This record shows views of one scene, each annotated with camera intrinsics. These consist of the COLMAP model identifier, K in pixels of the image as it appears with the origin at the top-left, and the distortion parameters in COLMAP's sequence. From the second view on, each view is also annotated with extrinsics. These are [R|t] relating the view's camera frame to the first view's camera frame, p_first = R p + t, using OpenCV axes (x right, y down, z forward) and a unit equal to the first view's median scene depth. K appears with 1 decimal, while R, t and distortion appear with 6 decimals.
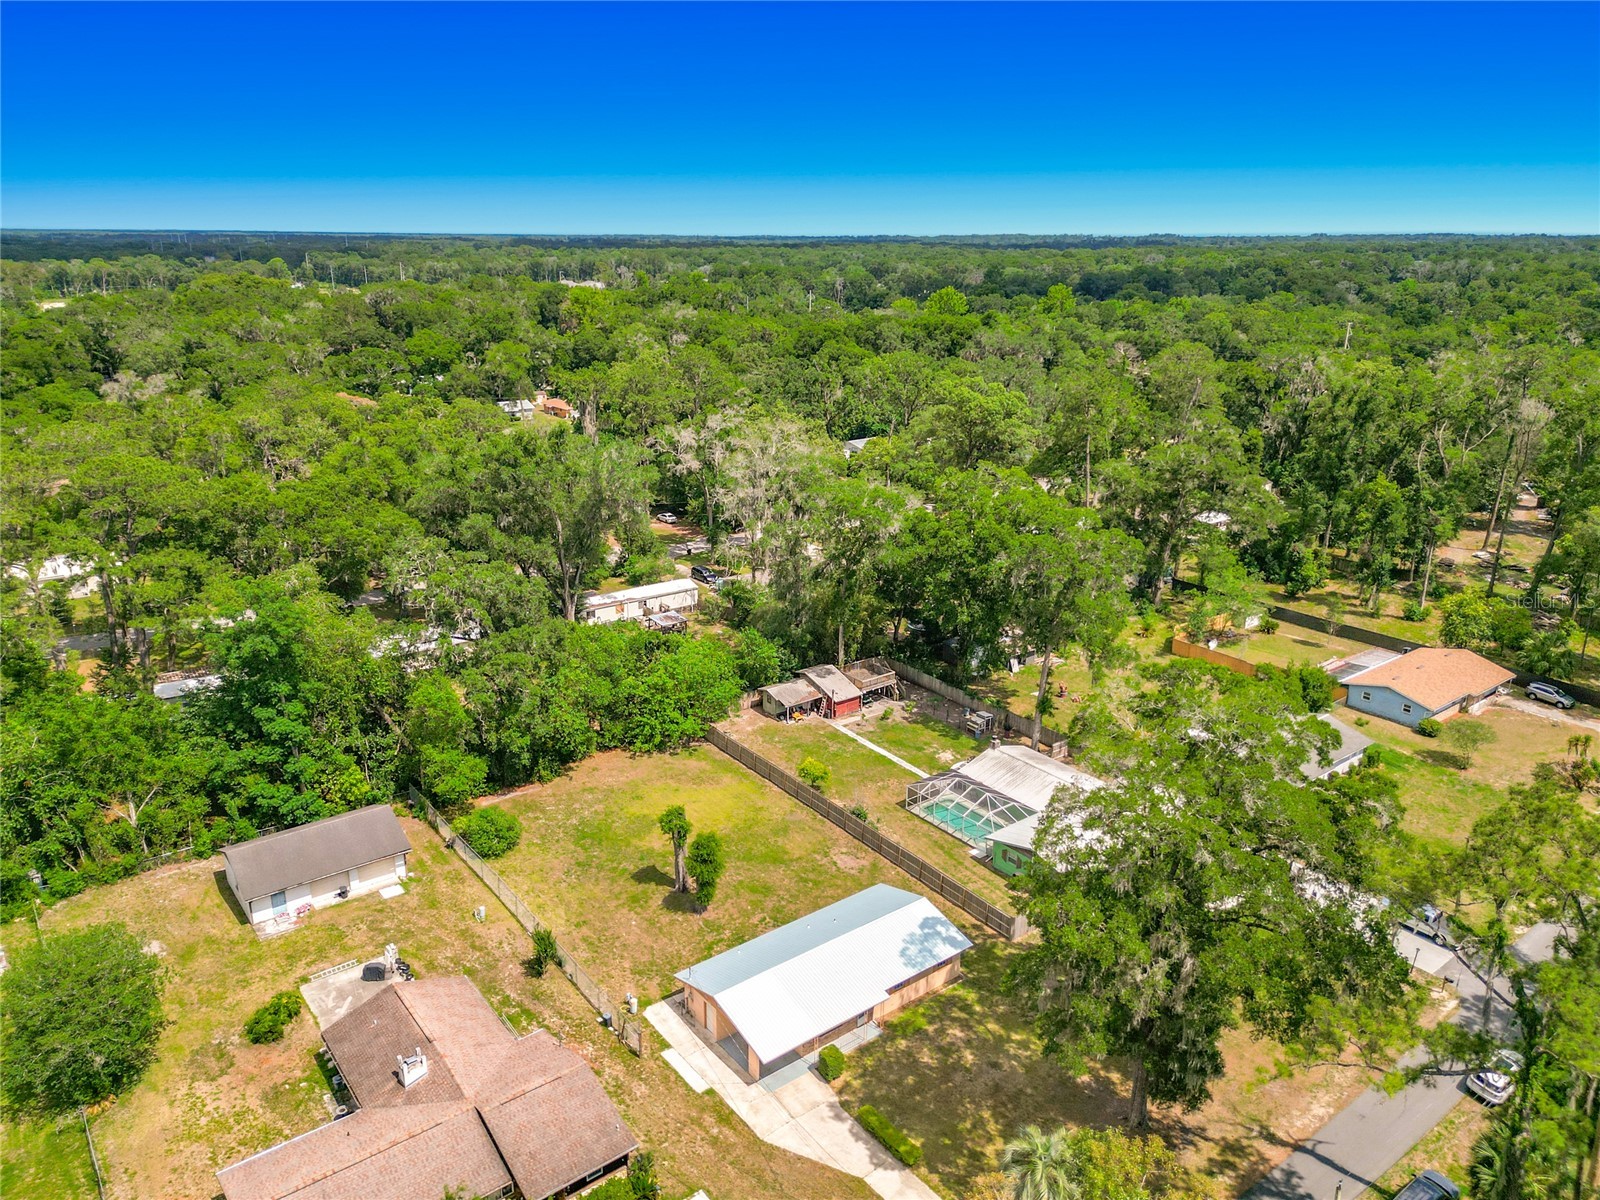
lens RADIAL K [[1152.5, 0, 800.0], [0, 1152.5, 600.0], [0, 0, 1]] dist [0.038882, -0.004643]
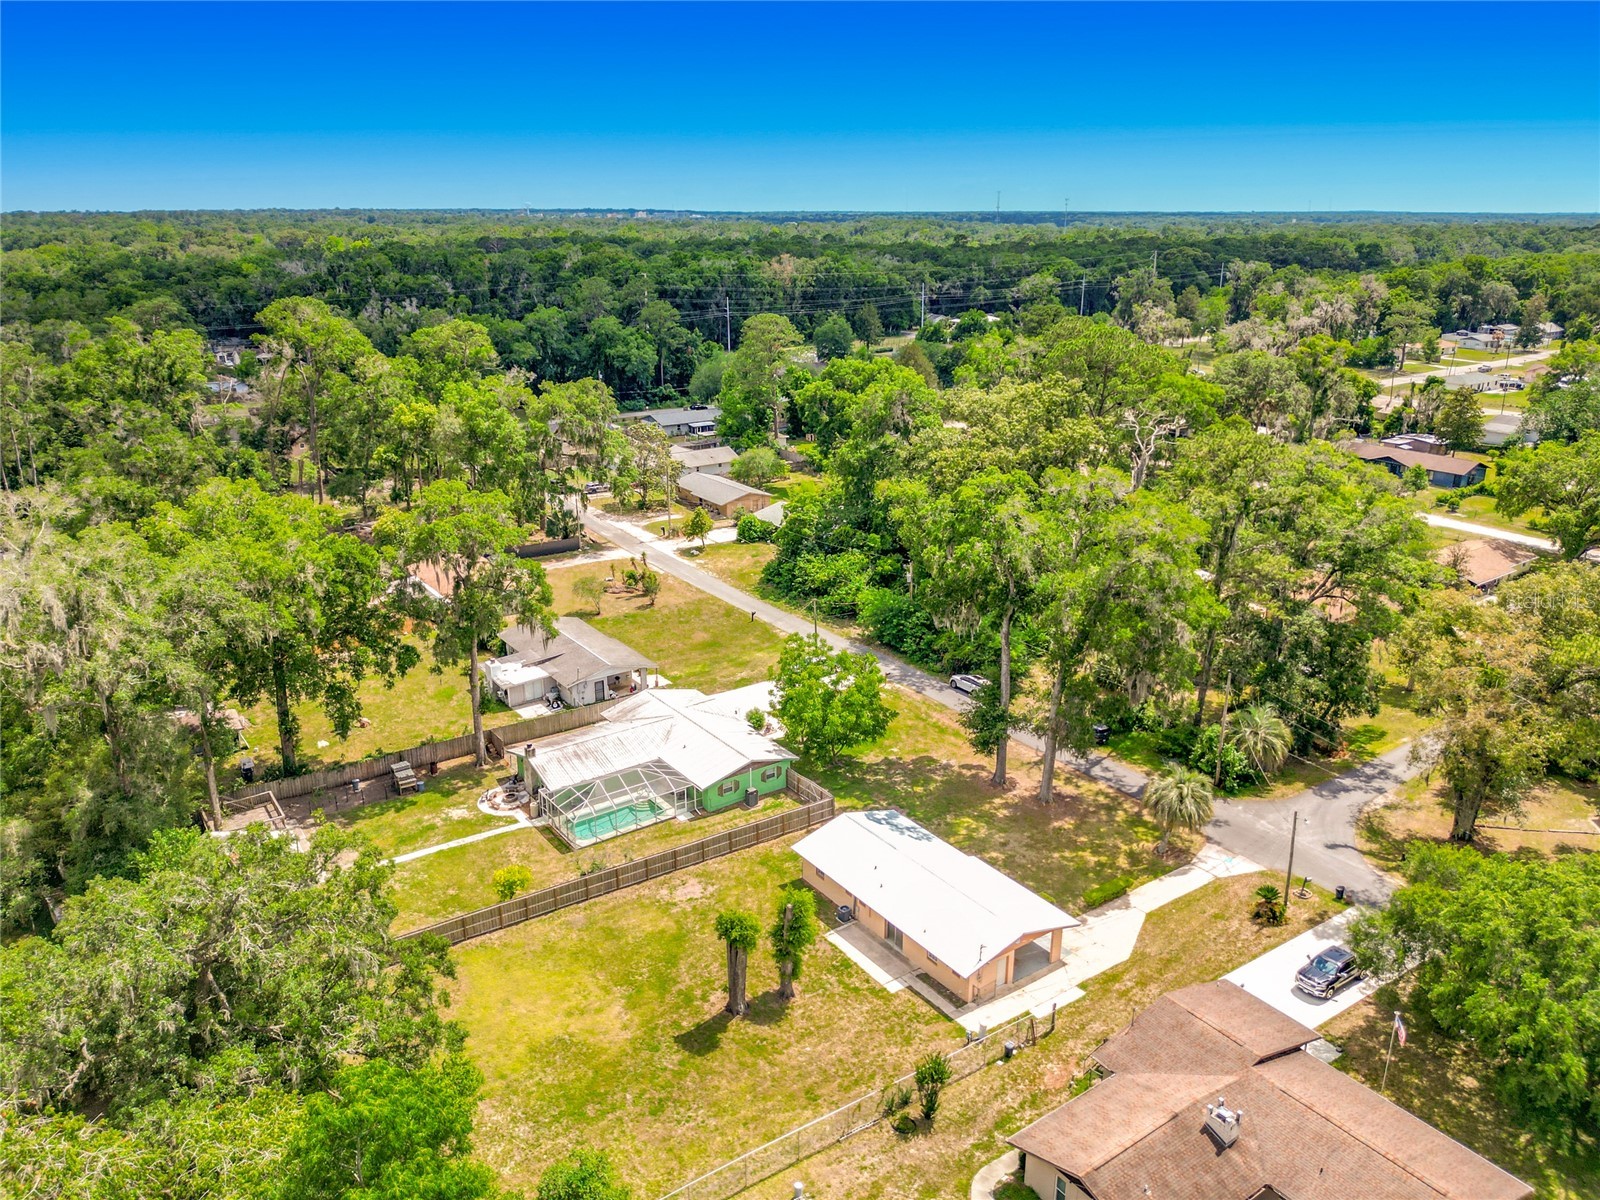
lens RADIAL K [[1207.5, 0, 800.0], [0, 1207.5, 600.0], [0, 0, 1]] dist [0.031076, -0.005123]
pose [[0.028736, -0.317870, 0.947699, -0.918618], [0.302710, 0.906338, 0.294819, -0.261588], [-0.952650, 0.278406, 0.122266, 0.926363]]
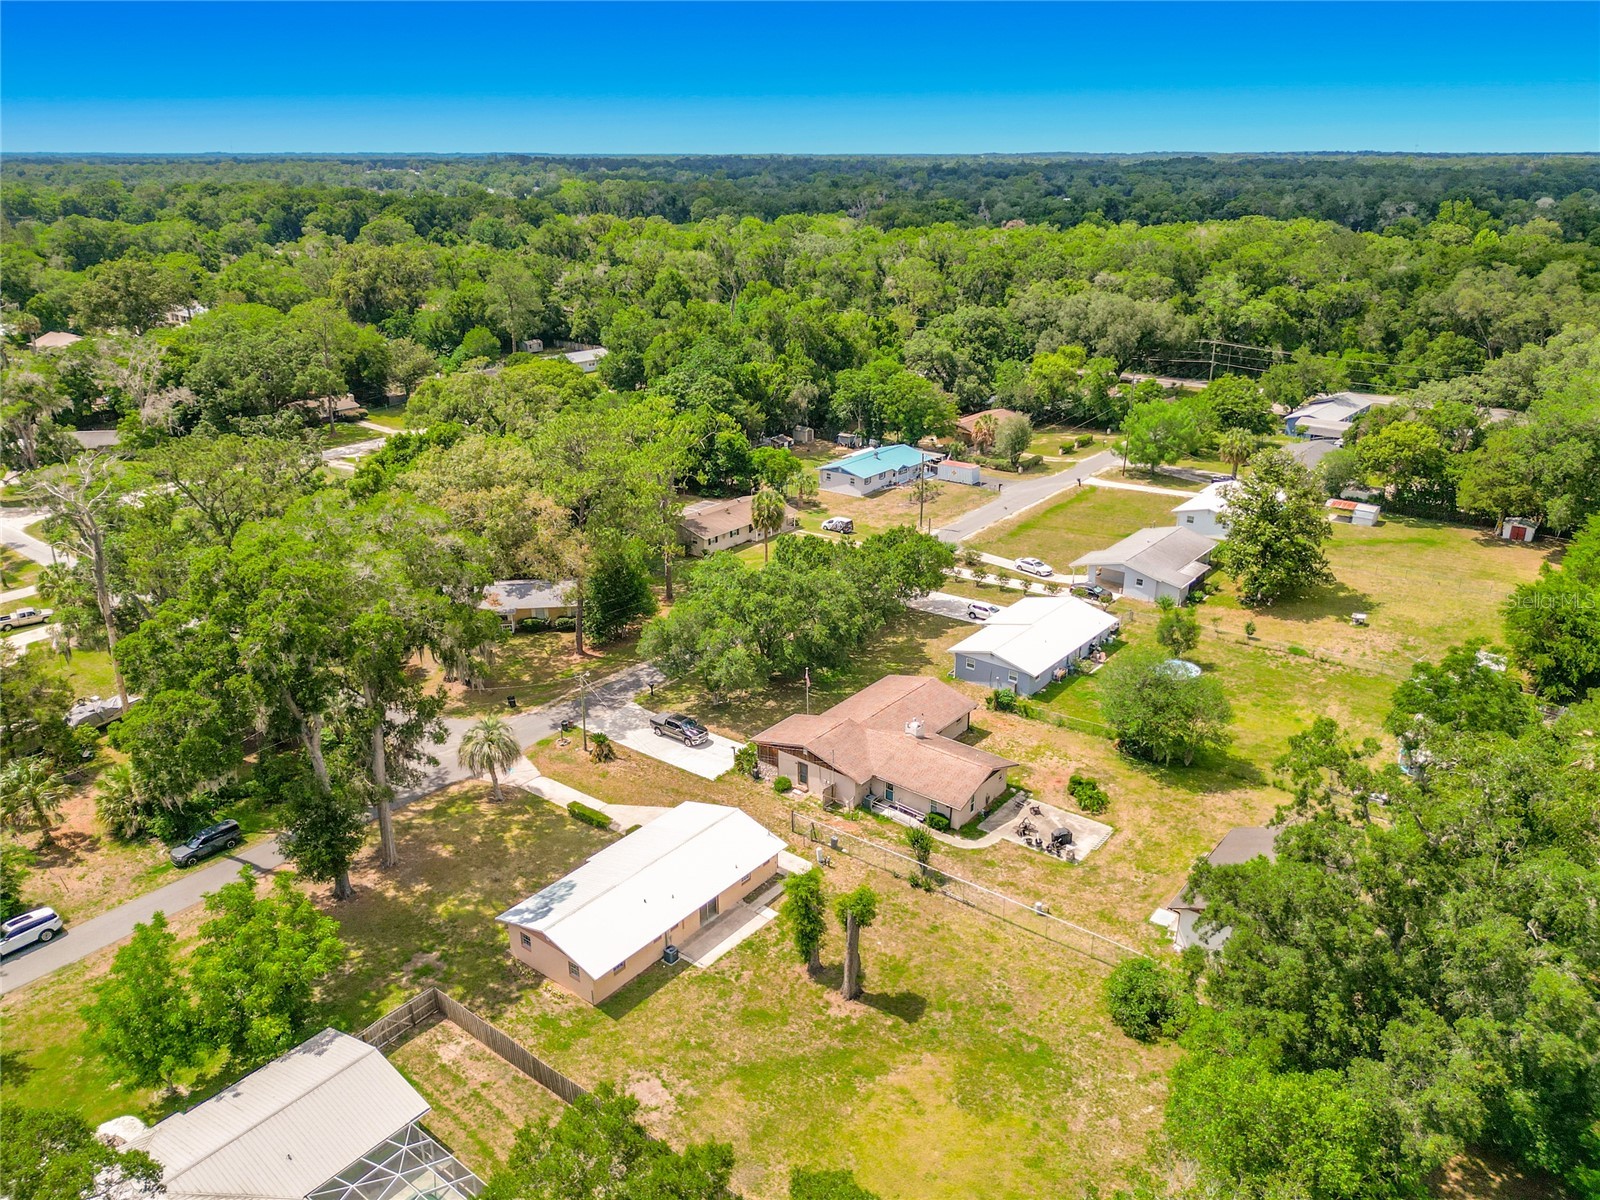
lens RADIAL K [[1152.5, 0, 800.0], [0, 1152.5, 600.0], [0, 0, 1]] dist [0.038882, -0.004643]
pose [[-0.967390, 0.089183, -0.237070, 0.116652], [-0.078711, 0.783776, 0.616036, -0.526873], [0.240750, 0.614607, -0.751197, 1.678611]]
